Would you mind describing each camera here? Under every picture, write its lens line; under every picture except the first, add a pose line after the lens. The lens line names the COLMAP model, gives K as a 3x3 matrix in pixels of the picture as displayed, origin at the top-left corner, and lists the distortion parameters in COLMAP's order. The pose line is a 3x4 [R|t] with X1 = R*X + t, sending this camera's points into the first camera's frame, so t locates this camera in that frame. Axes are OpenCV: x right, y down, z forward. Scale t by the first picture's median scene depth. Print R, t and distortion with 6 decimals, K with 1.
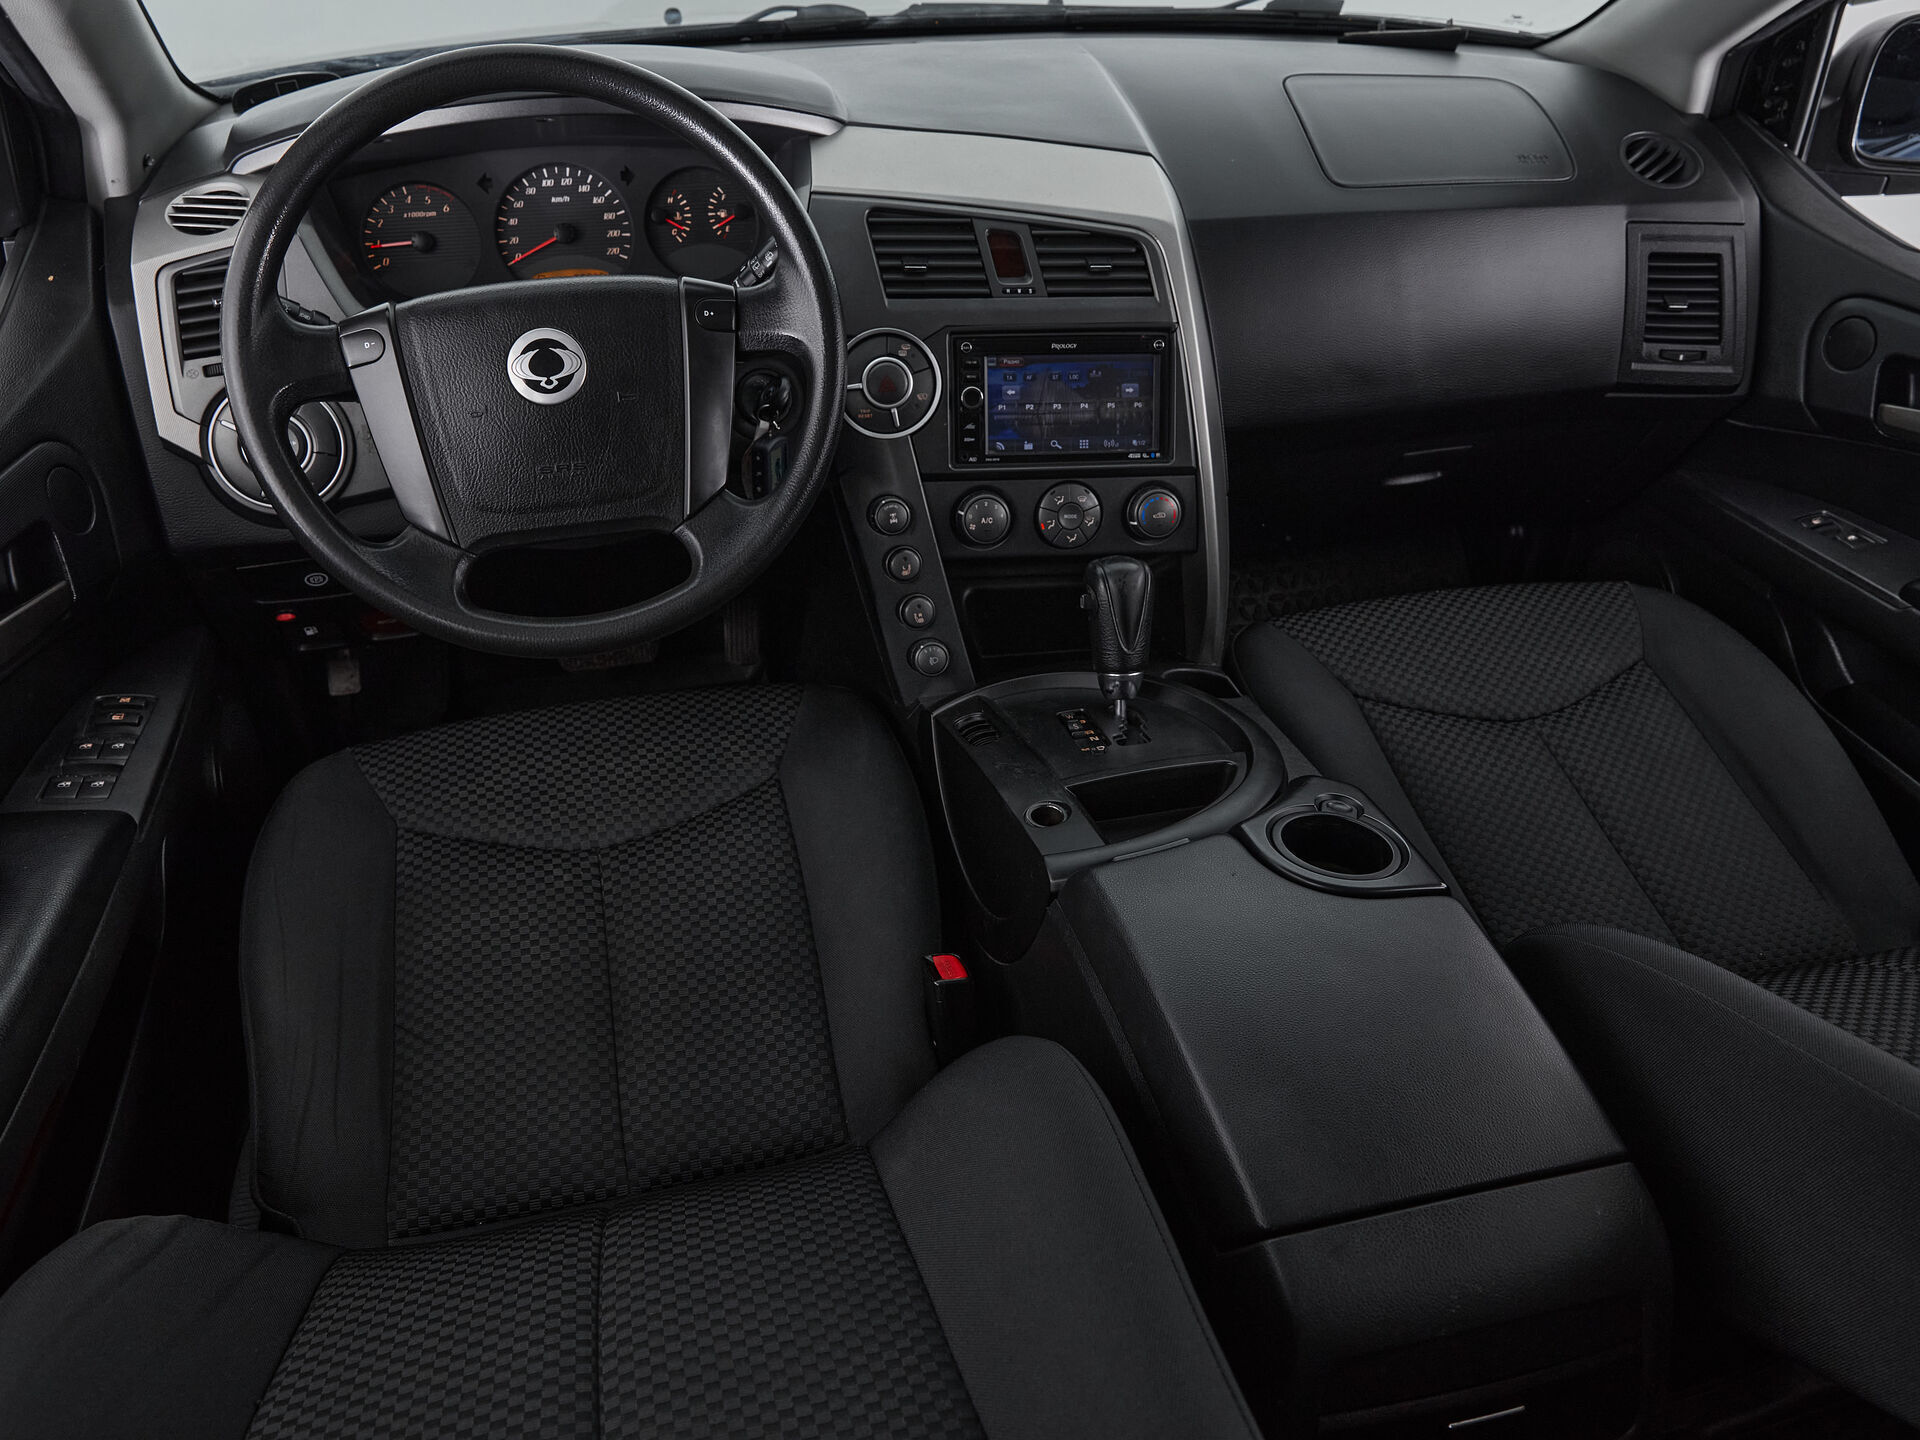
lens RADIAL K [[1454.9, 0, 958.1], [0, 1454.9, 696.6], [0, 0, 1]] dist [-0.007555, -0.000092]
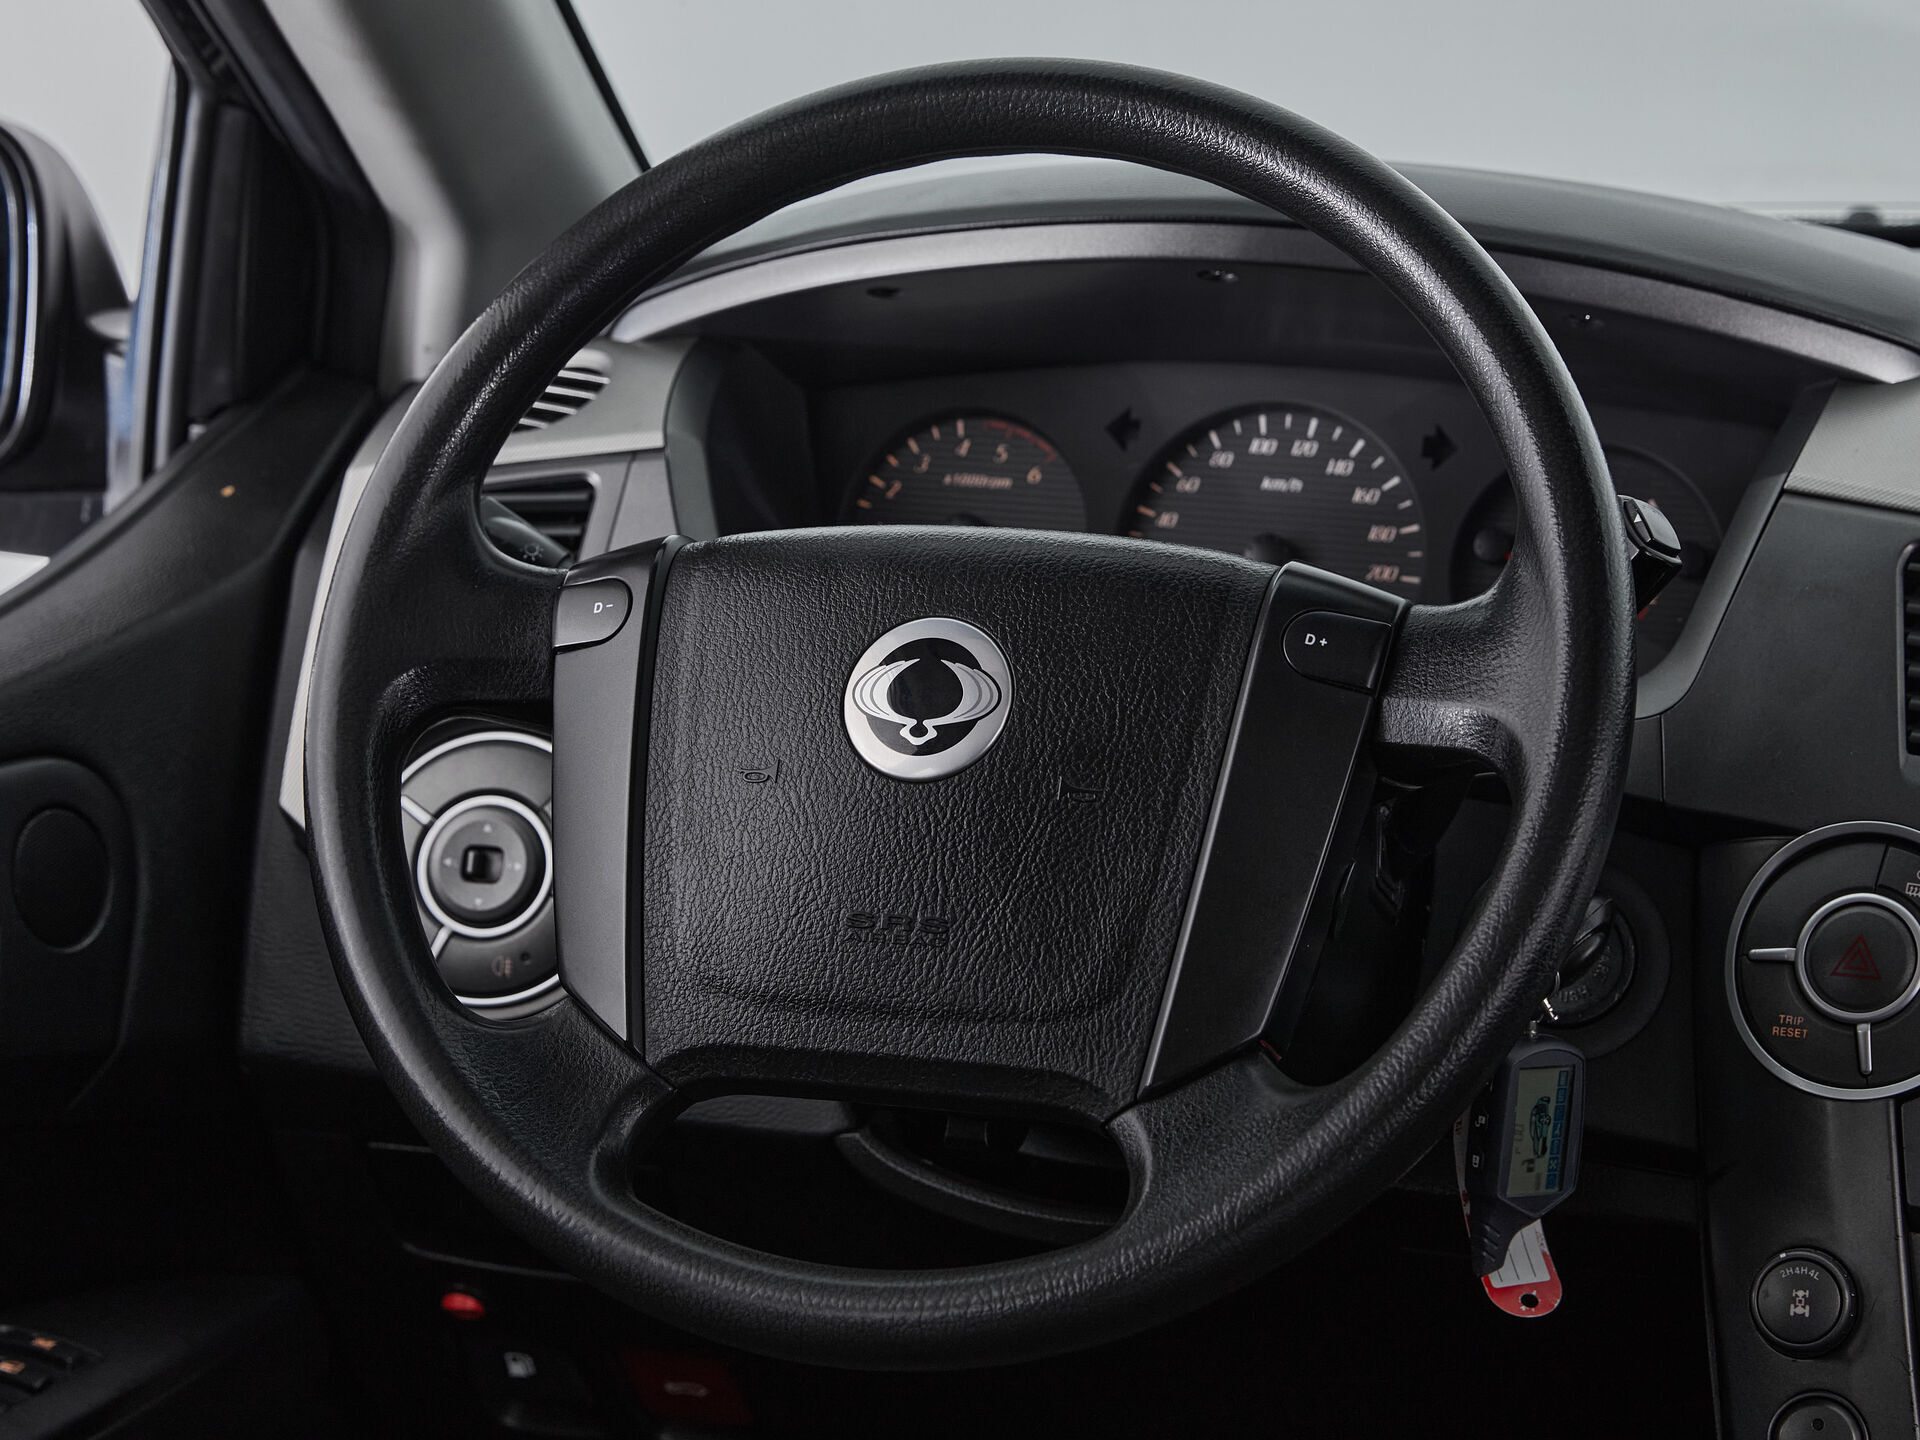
lens RADIAL K [[4215.5, 0, 960.0], [0, 4215.5, 720.0], [0, 0, 1]] dist [-0.028254, -0.035845]
pose [[0.851820, 0.111405, -0.511851, 0.300099], [-0.297044, 0.907563, -0.296807, 0.121817], [0.431472, 0.404868, 0.806172, -0.013776]]
